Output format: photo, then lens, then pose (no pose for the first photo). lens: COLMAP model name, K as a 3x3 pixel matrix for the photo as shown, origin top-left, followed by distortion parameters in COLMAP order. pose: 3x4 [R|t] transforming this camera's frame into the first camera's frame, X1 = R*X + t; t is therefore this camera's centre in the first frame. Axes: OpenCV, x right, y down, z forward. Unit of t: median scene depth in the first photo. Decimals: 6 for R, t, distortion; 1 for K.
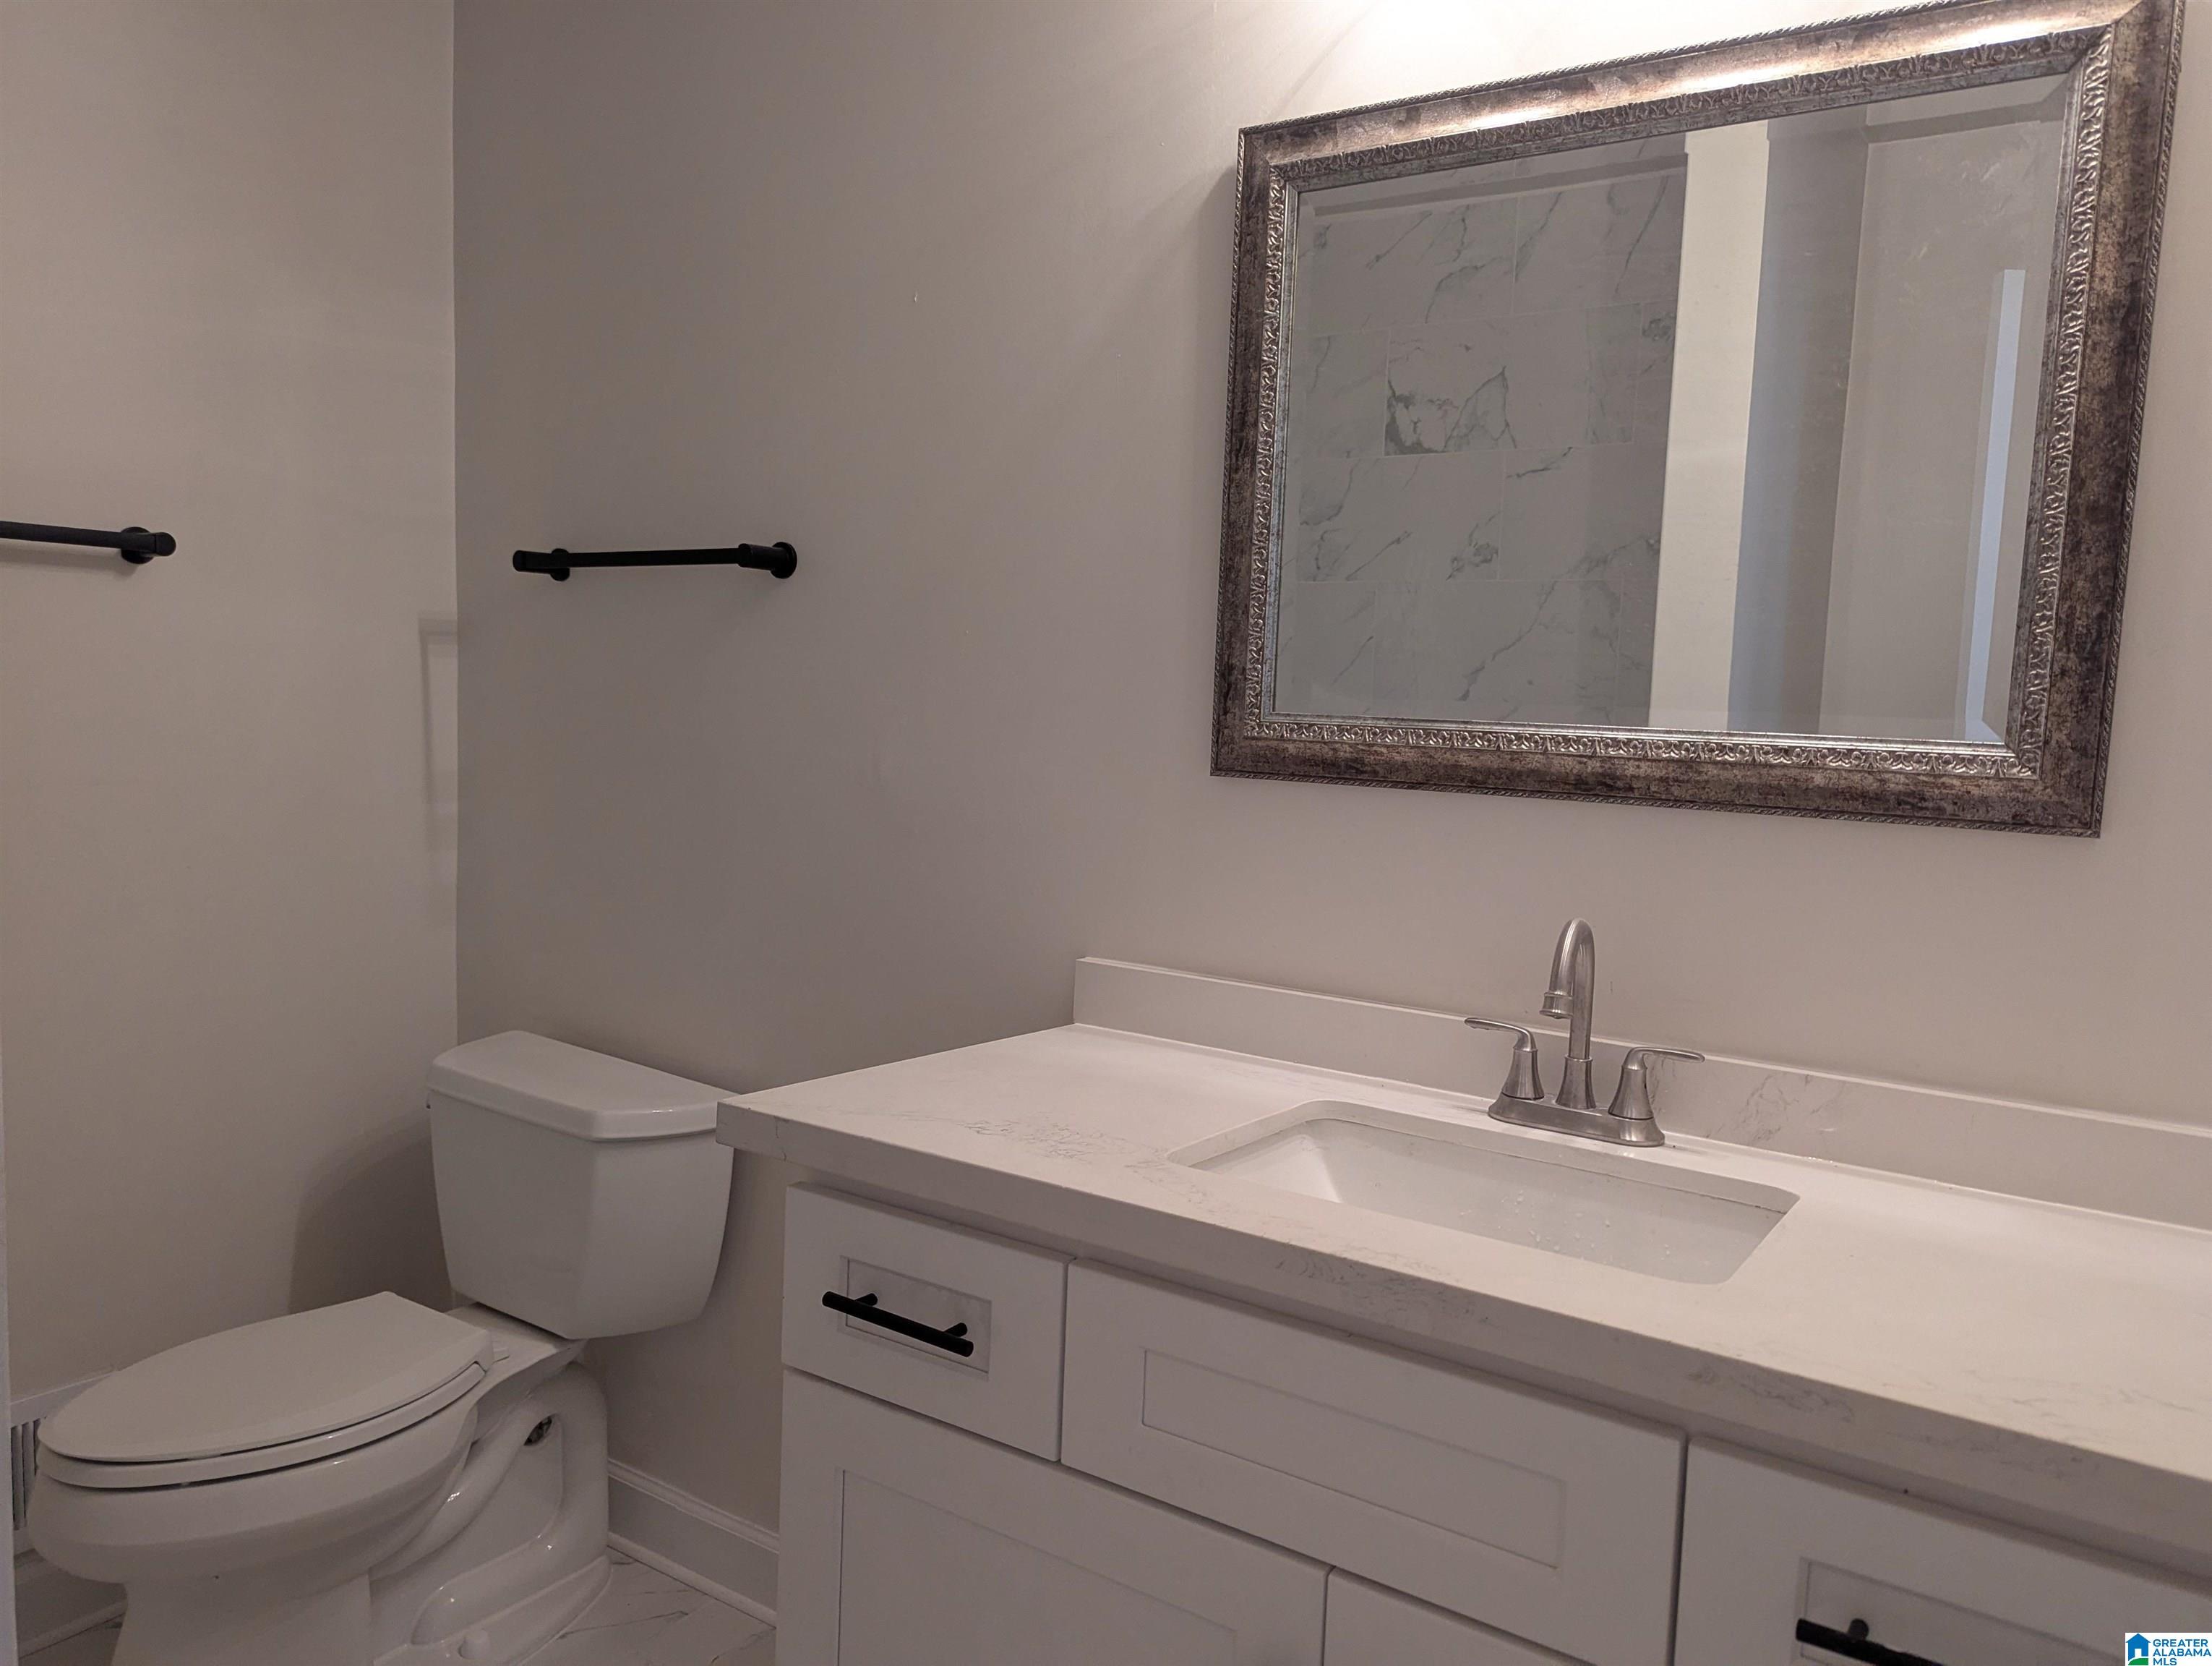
lens RADIAL K [[1541.5, 0, 1109.5], [0, 1541.5, 818.2], [0, 0, 1]] dist [0.065144, -0.063742]
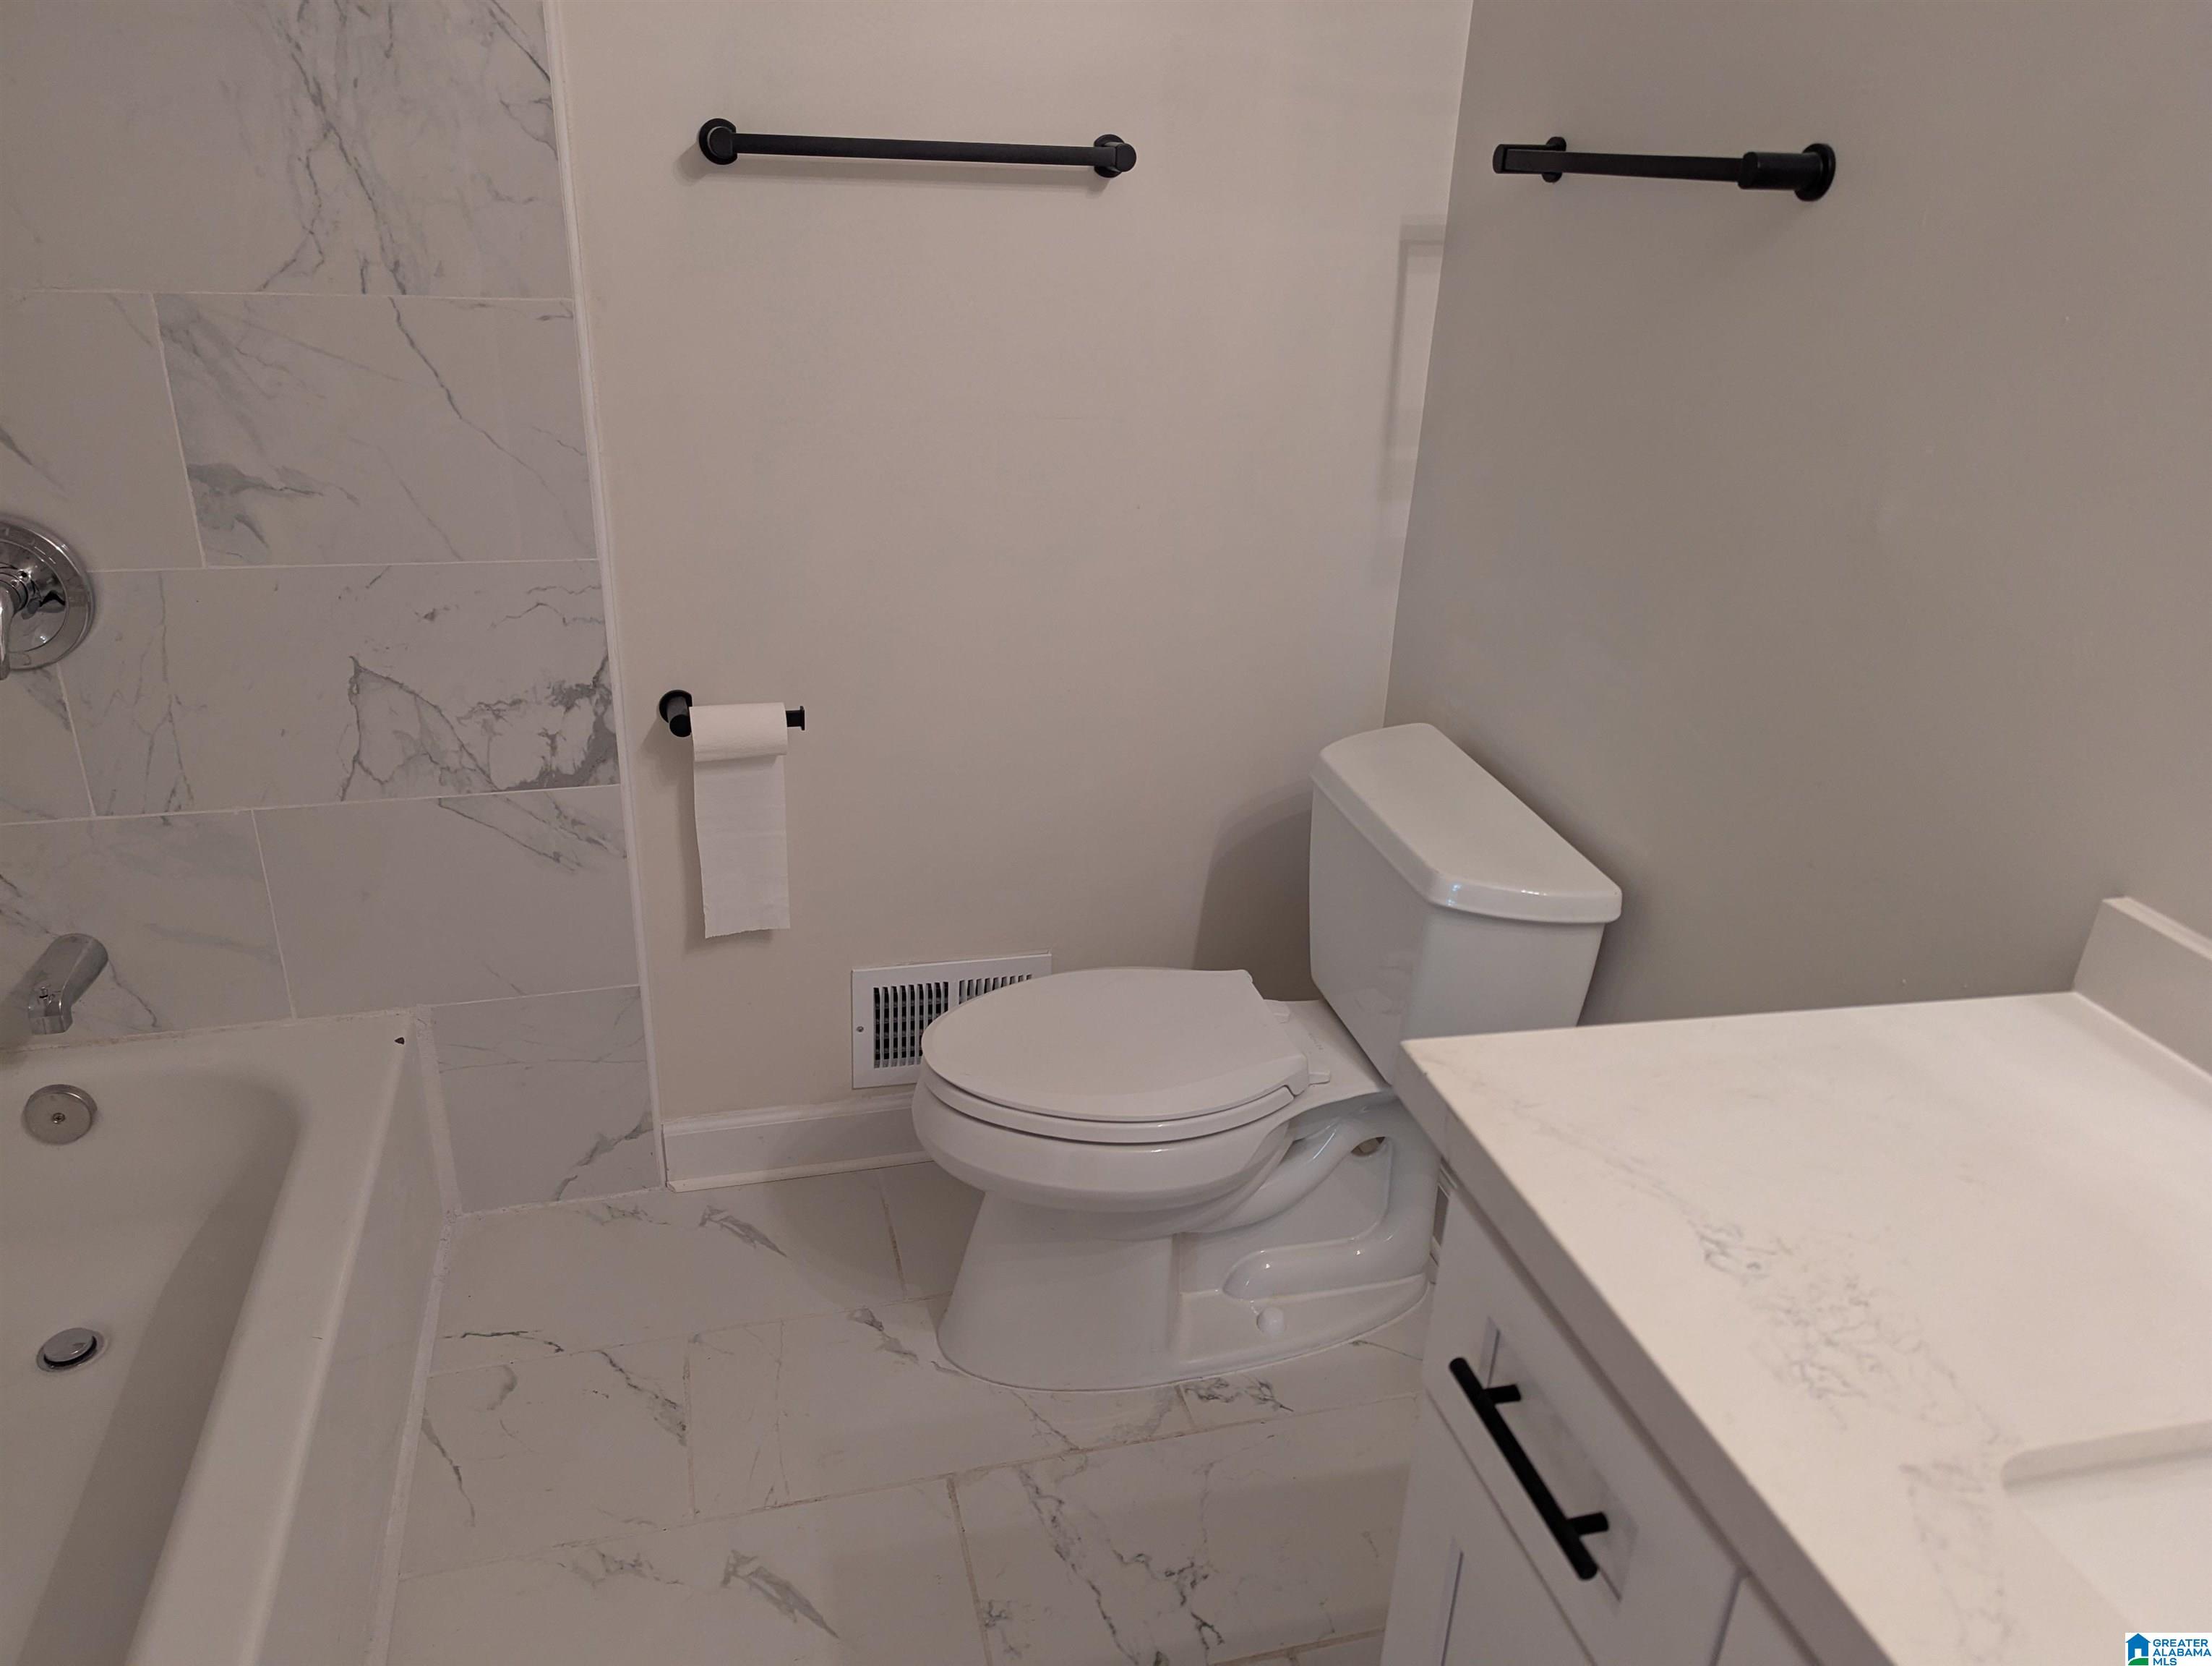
lens RADIAL K [[1541.5, 0, 1109.5], [0, 1541.5, 818.2], [0, 0, 1]] dist [0.065144, -0.063742]
pose [[0.748616, 0.261635, -0.609197, 0.047791], [-0.064965, 0.943369, 0.325321, -0.103221], [0.659814, -0.203964, 0.723218, 0.247718]]
